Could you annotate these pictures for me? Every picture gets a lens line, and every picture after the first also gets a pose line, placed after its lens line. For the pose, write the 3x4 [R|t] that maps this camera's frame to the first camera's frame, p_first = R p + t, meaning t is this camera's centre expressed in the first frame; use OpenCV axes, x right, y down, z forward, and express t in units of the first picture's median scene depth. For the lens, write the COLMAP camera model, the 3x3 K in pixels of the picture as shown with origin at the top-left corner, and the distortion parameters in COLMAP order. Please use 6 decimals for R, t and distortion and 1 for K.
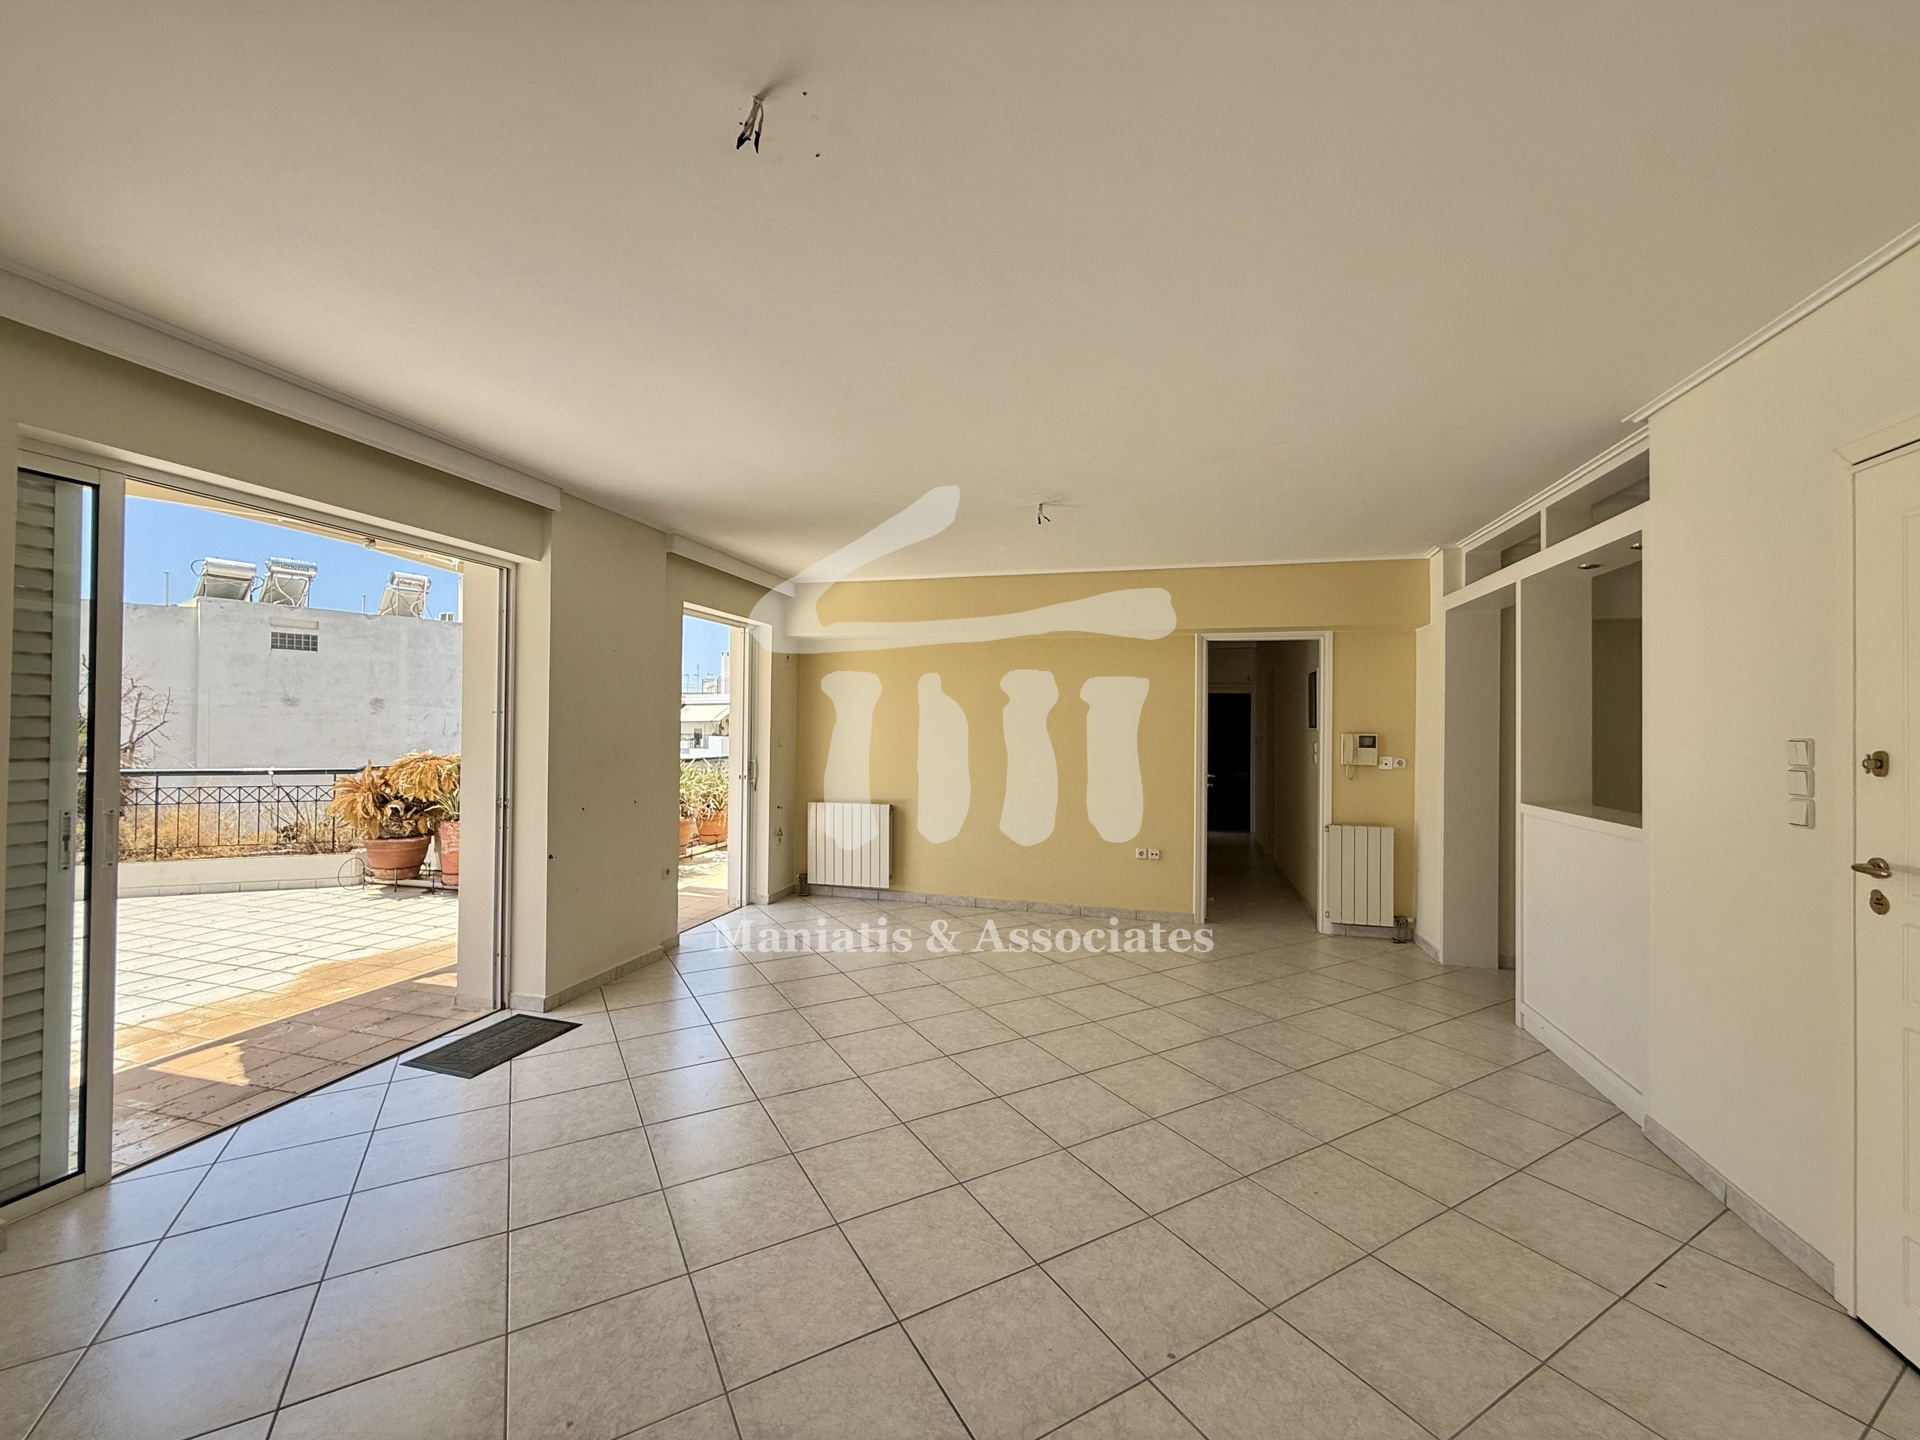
lens RADIAL K [[766.8, 0, 953.3], [0, 766.8, 721.0], [0, 0, 1]] dist [-0.002271, 0.000600]
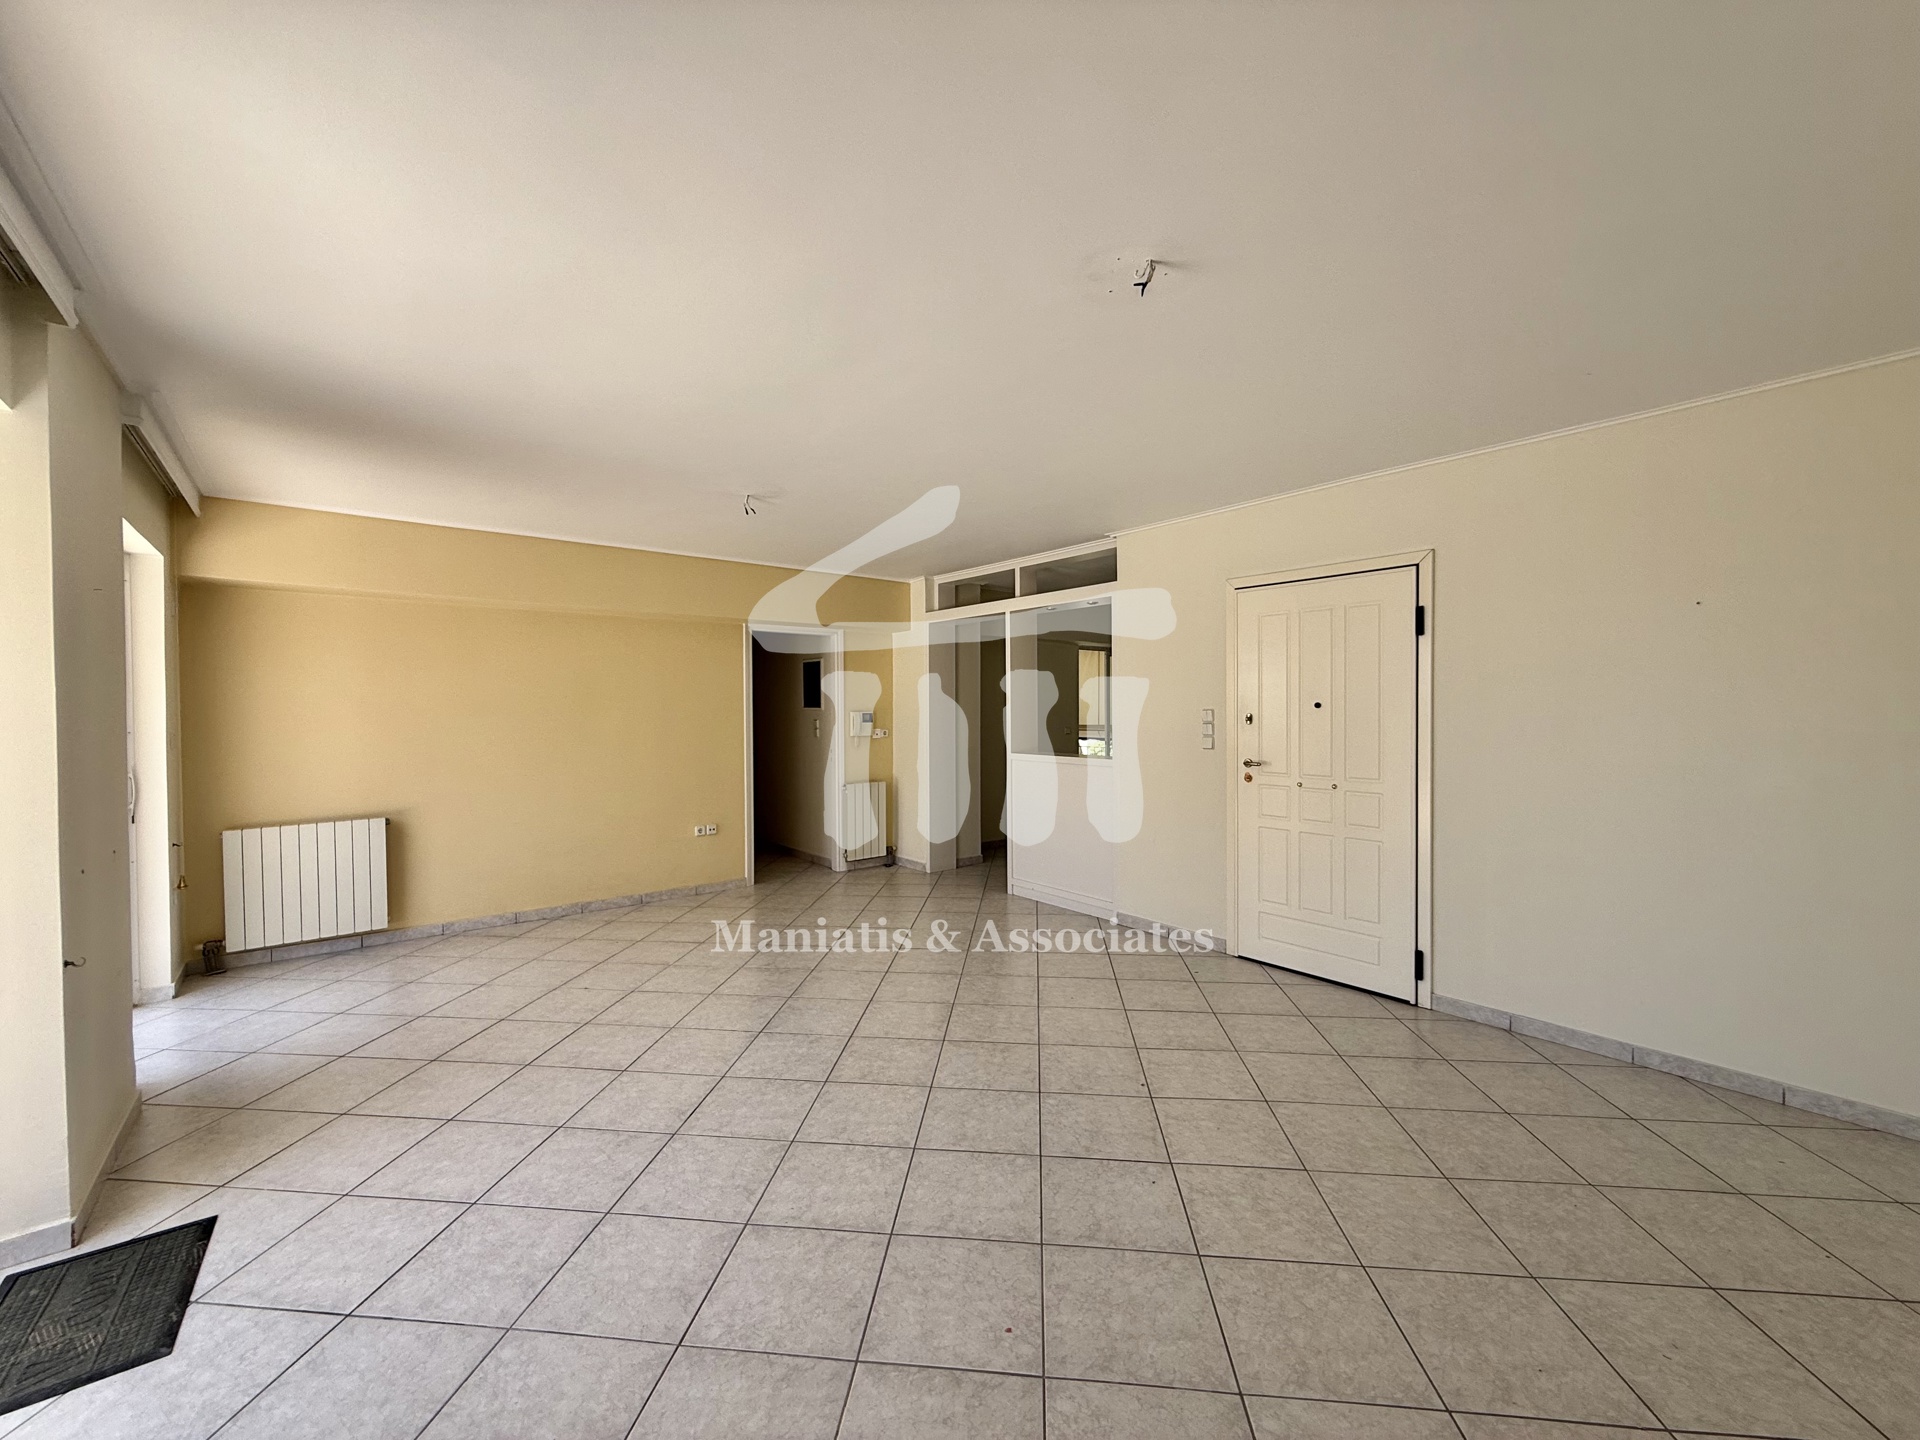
lens RADIAL K [[766.8, 0, 955.7], [0, 766.8, 719.9], [0, 0, 1]] dist [-0.002271, 0.000600]
pose [[0.581499, -0.026748, 0.813107, -0.589447], [0.007362, 0.999591, 0.027618, -0.006074], [-0.813514, -0.010074, 0.581458, 0.169520]]
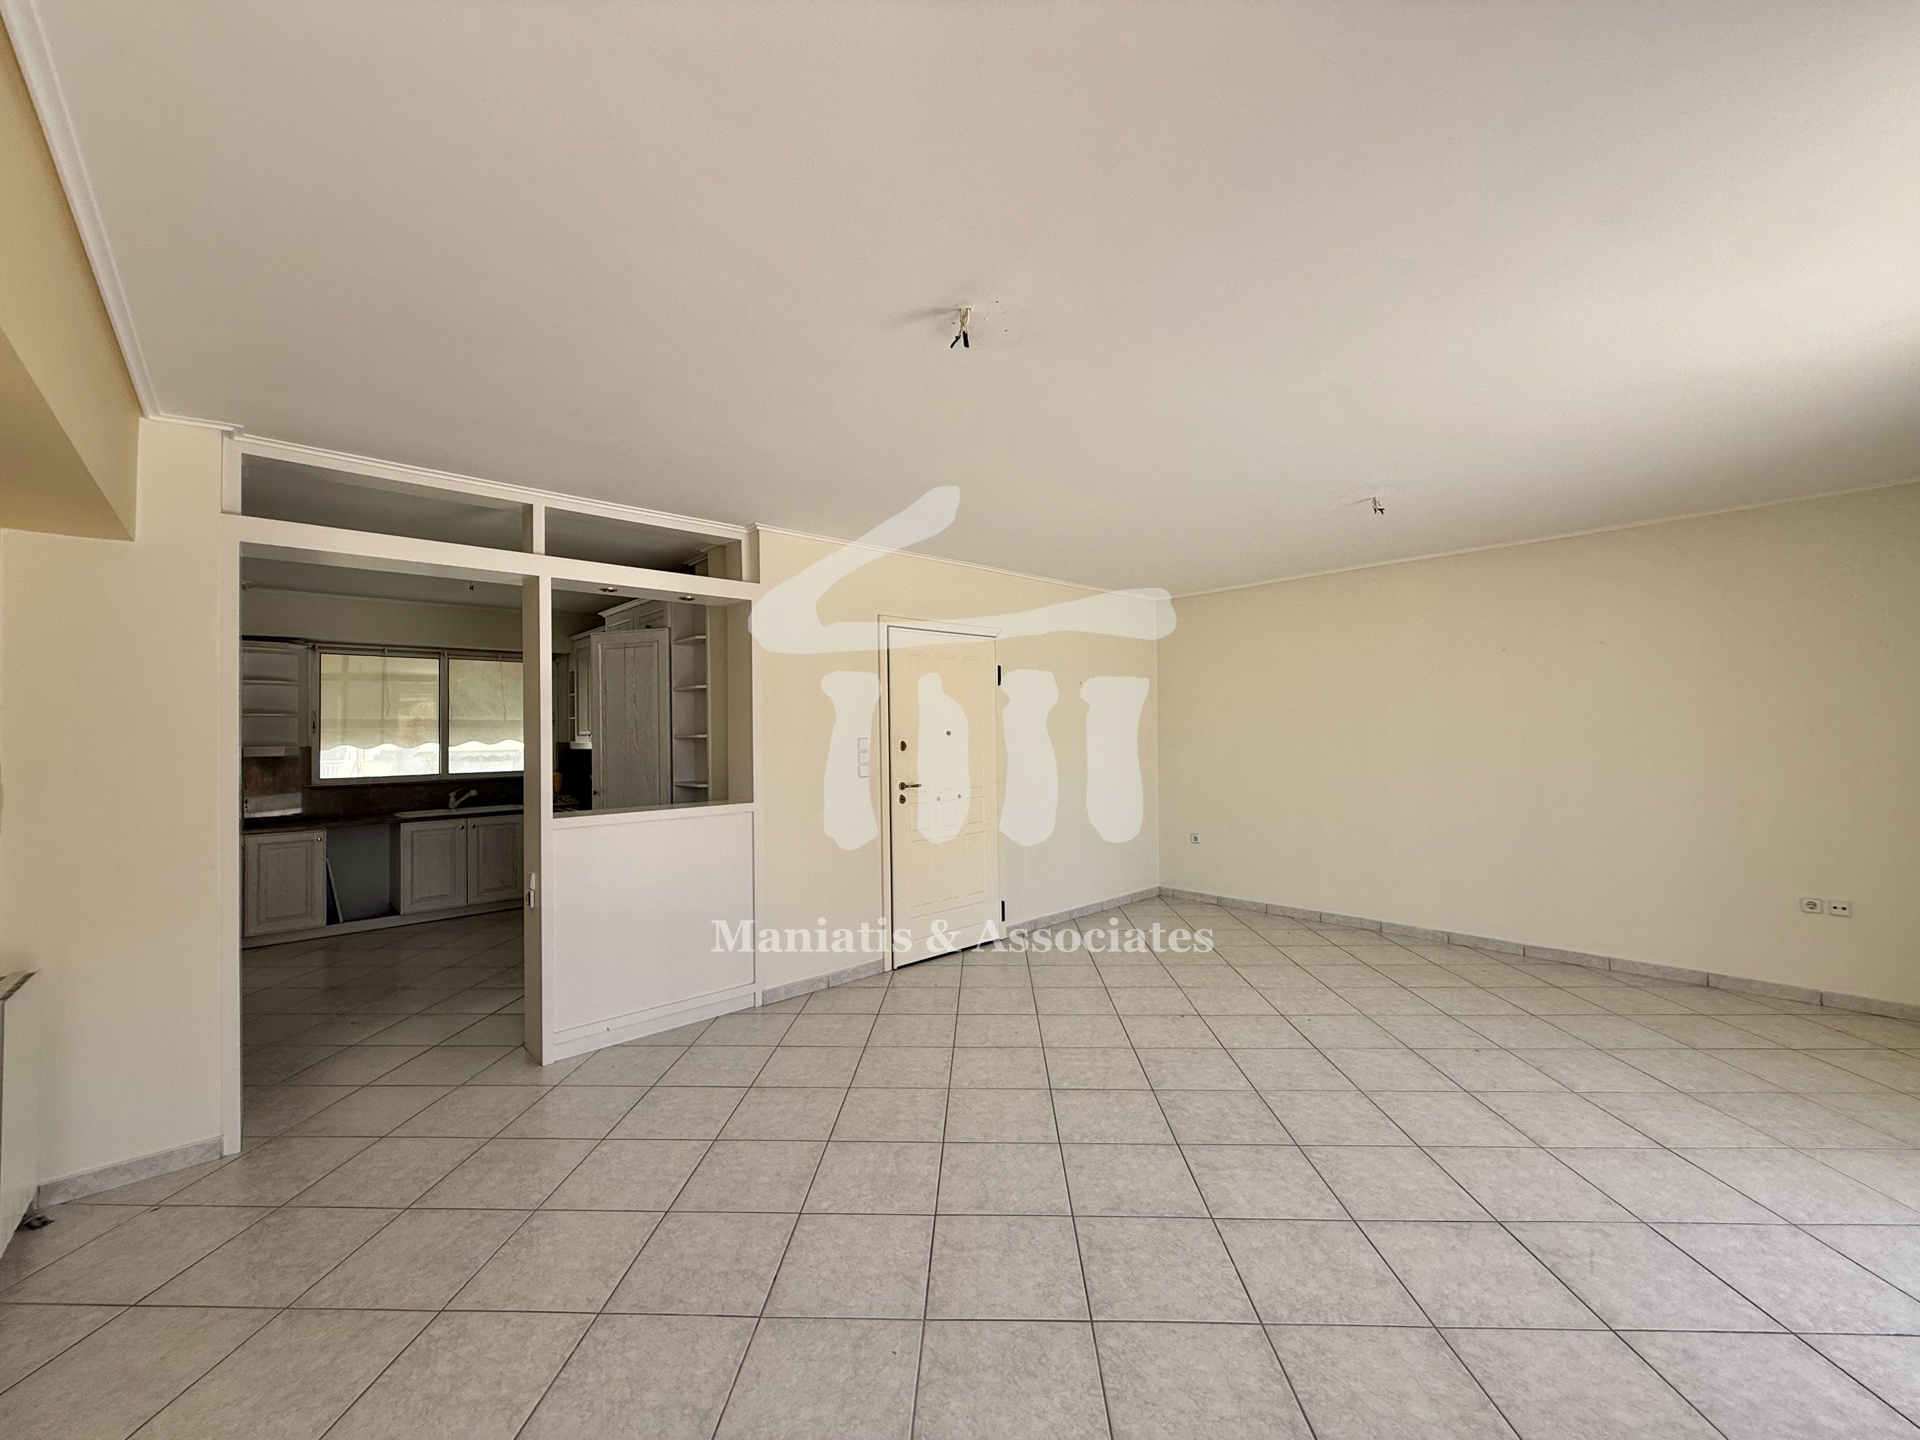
lens RADIAL K [[766.8, 0, 948.6], [0, 766.8, 725.5], [0, 0, 1]] dist [-0.002271, 0.000600]
pose [[-0.844618, 0.006422, 0.535330, -0.154543], [0.003585, 0.999973, -0.006340, 0.001136], [-0.535357, -0.003435, -0.844619, 1.478350]]
